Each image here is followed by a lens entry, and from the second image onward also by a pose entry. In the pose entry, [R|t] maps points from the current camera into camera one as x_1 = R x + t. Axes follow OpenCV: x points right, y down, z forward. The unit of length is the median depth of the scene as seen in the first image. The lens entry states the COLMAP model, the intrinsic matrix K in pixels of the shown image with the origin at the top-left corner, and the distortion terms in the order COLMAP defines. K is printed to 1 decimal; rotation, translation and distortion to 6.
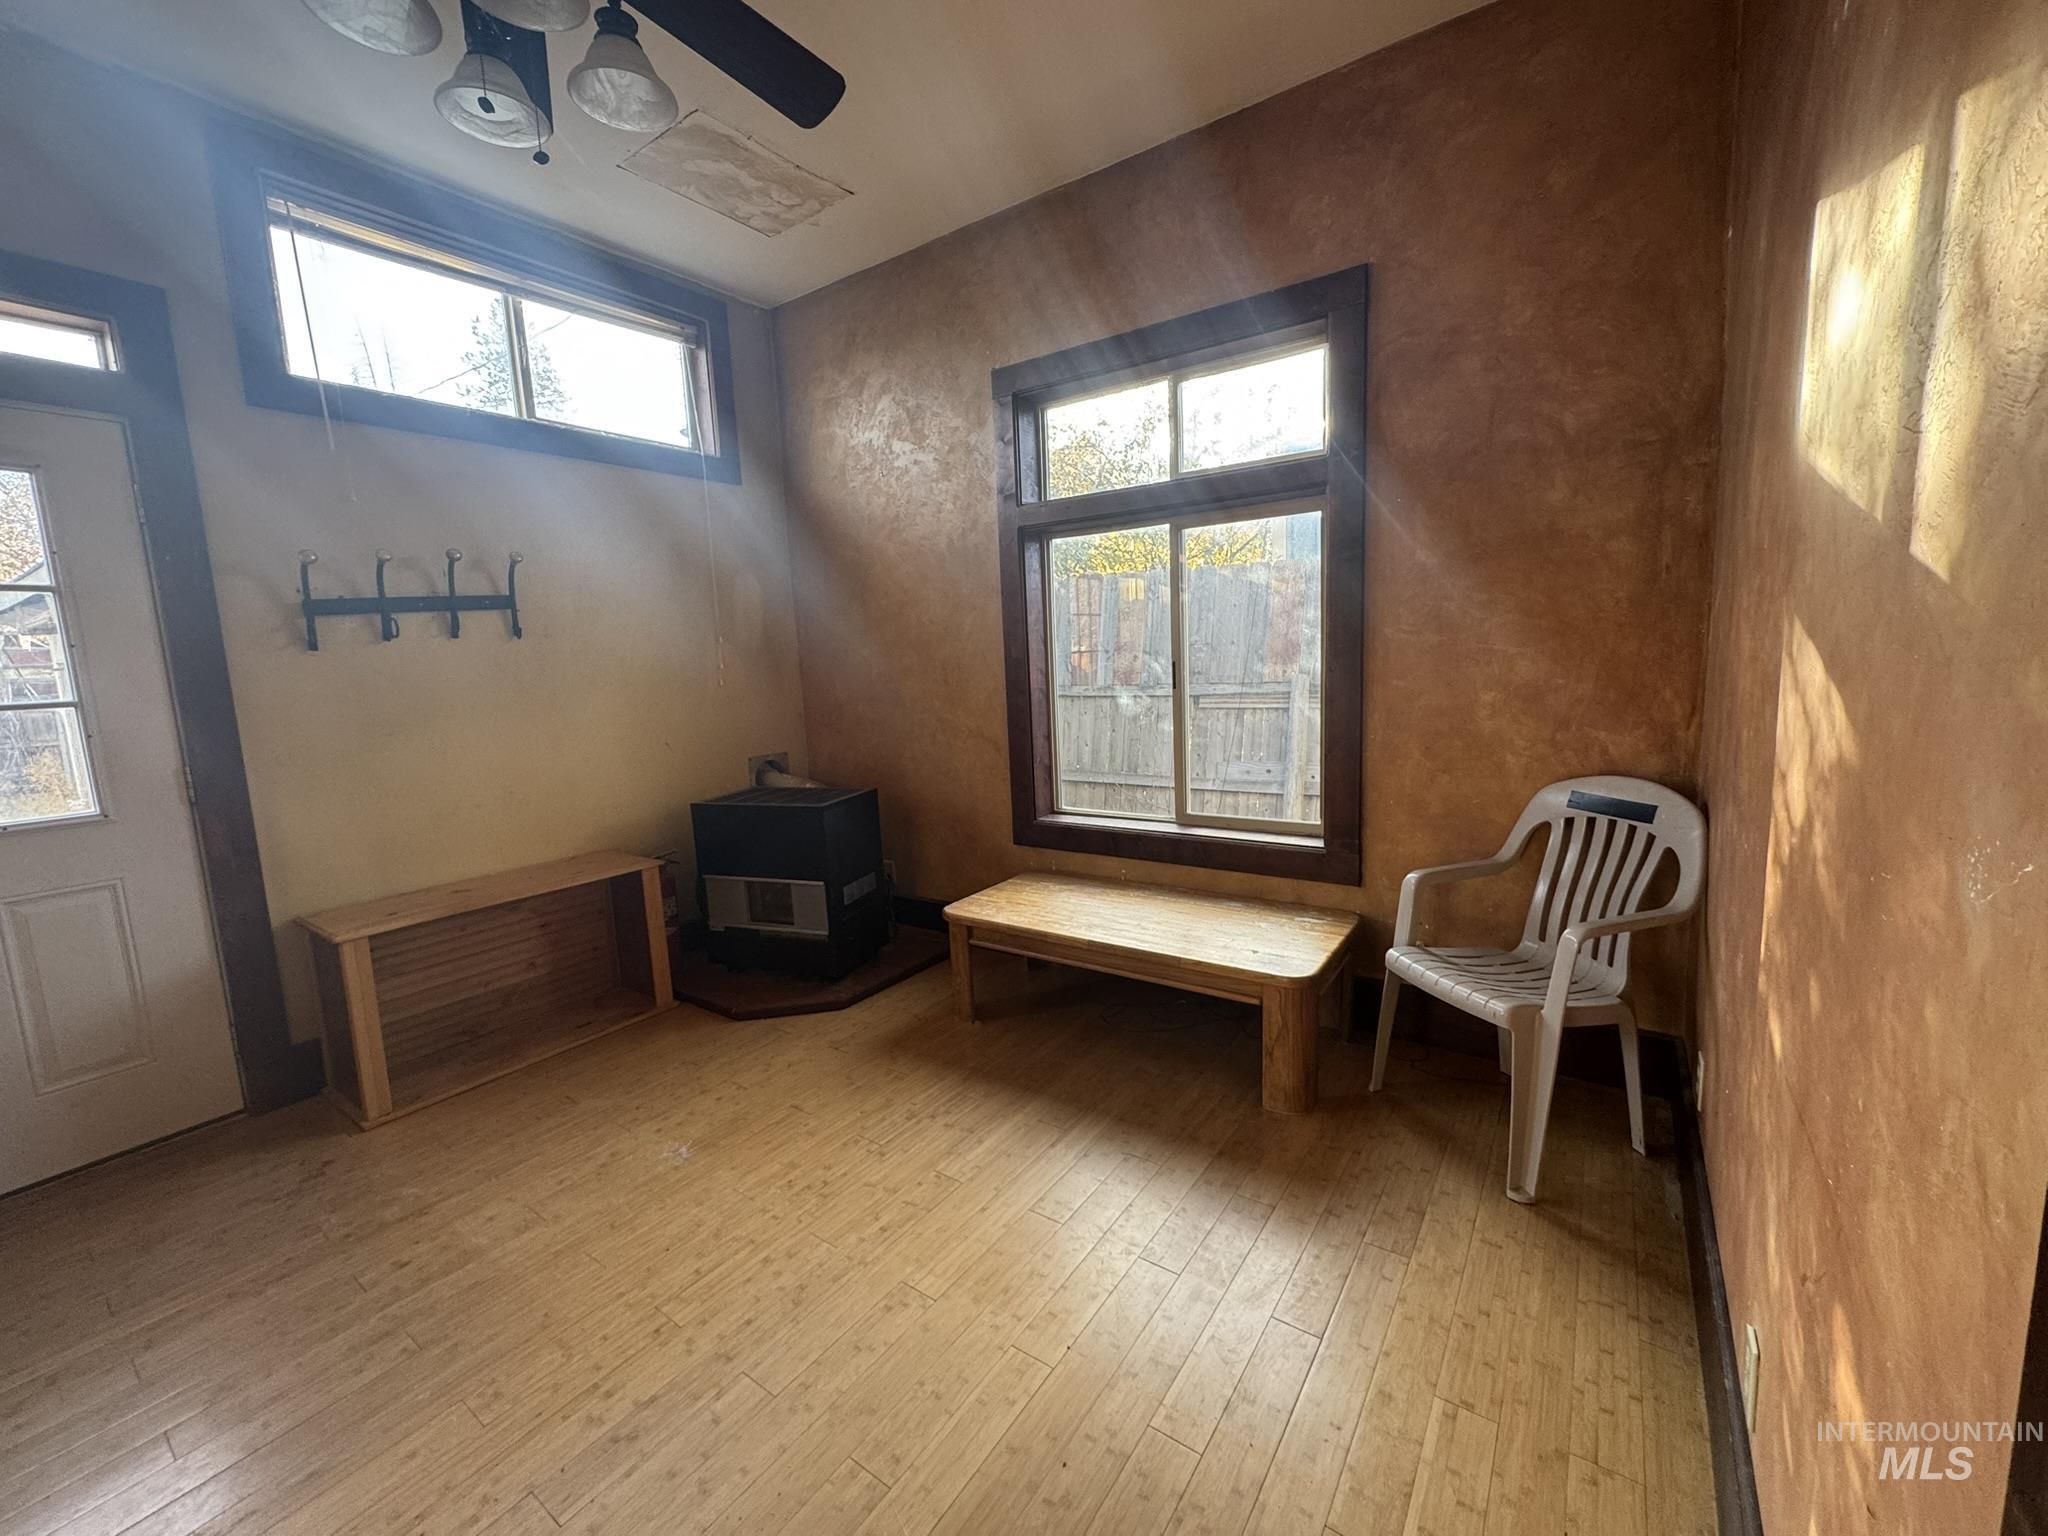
lens RADIAL K [[812.6, 0, 1032.0], [0, 812.6, 773.6], [0, 0, 1]] dist [-0.003454, 0.000501]
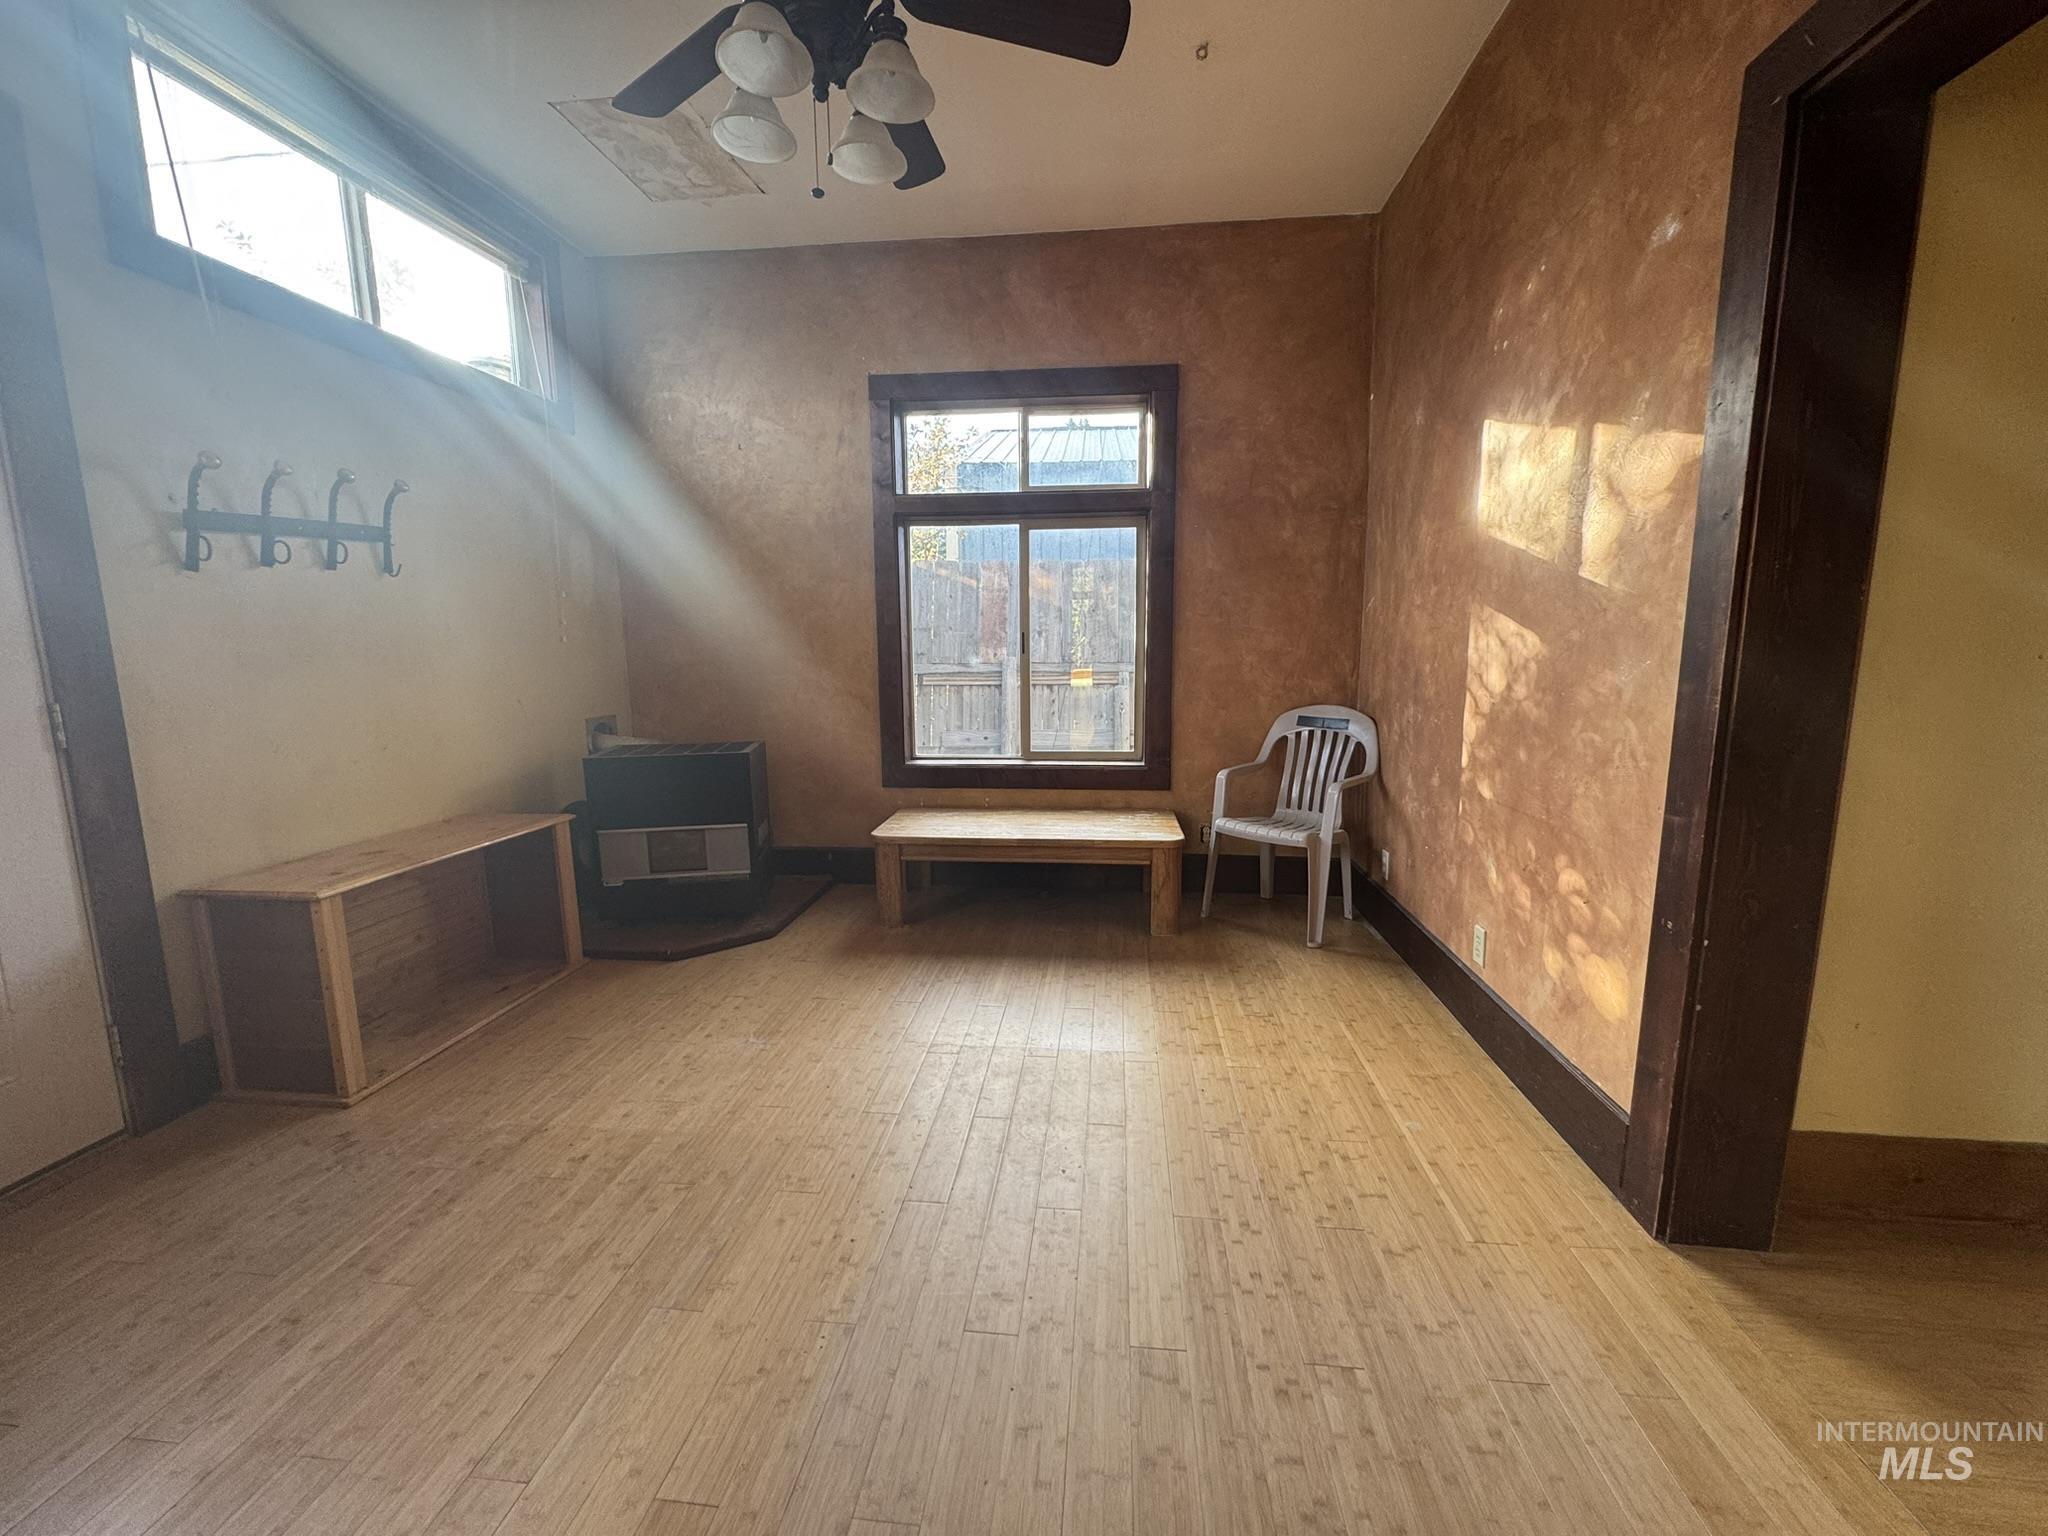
lens RADIAL K [[812.6, 0, 1022.5], [0, 812.6, 780.8], [0, 0, 1]] dist [-0.003454, 0.000501]
pose [[0.874119, -0.047575, 0.483376, -0.559760], [0.042307, 0.998867, 0.021805, 0.083978], [-0.483866, 0.001390, 0.875141, -0.152574]]
